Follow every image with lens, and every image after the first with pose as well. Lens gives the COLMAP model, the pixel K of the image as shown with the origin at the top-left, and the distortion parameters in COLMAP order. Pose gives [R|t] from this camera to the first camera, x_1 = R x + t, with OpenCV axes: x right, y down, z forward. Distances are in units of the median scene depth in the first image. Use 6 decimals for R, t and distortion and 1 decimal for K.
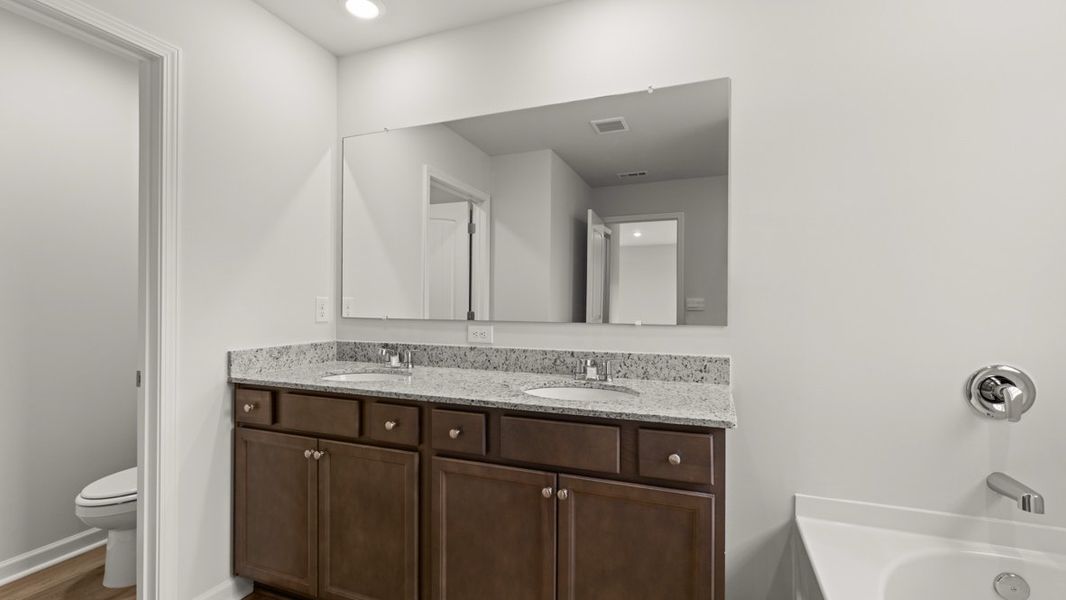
lens RADIAL K [[467.7, 0, 524.3], [0, 467.7, 301.2], [0, 0, 1]] dist [-0.000645, -0.000248]
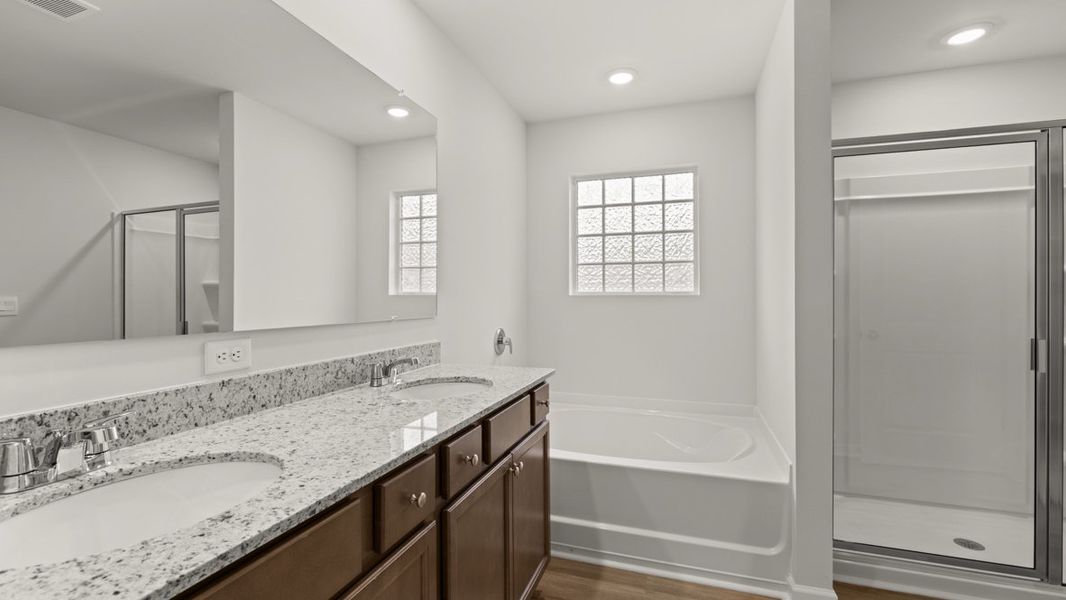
lens RADIAL K [[467.7, 0, 524.3], [0, 467.7, 301.2], [0, 0, 1]] dist [-0.000645, -0.000248]
pose [[-0.051607, -0.009444, 0.998623, -0.772740], [0.002821, 0.999950, 0.009603, 0.000408], [-0.998663, 0.003313, -0.051578, 0.770259]]
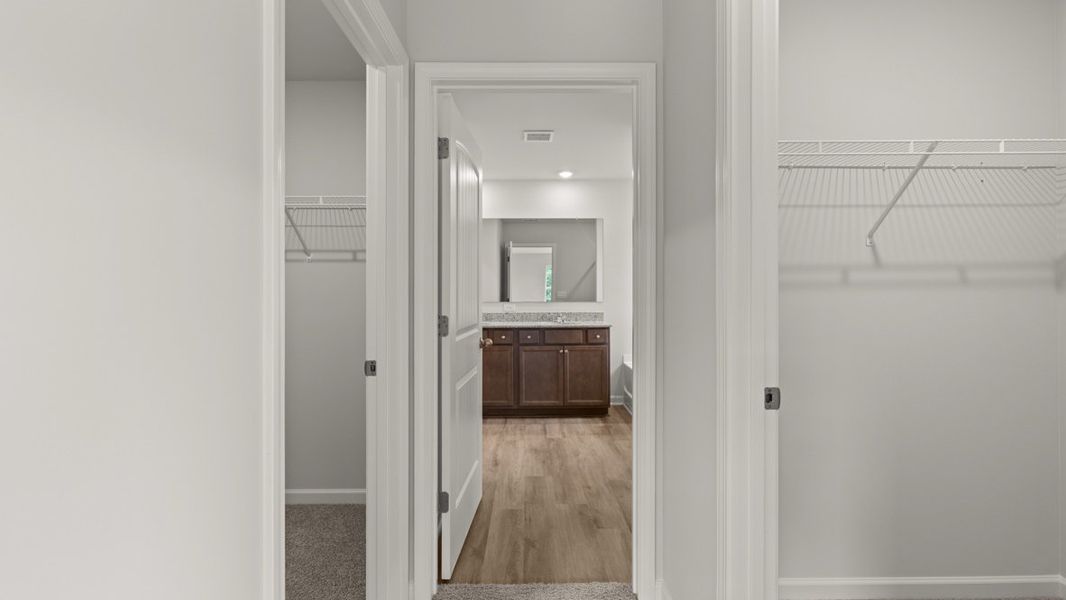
lens RADIAL K [[443.8, 0, 530.6], [0, 443.8, 294.8], [0, 0, 1]] dist [0.000305, 0.000074]
pose [[0.926995, -0.005997, 0.375025, -0.980180], [0.004448, 0.999978, 0.004997, -0.005981], [-0.375047, -0.002964, 0.927001, -1.349955]]
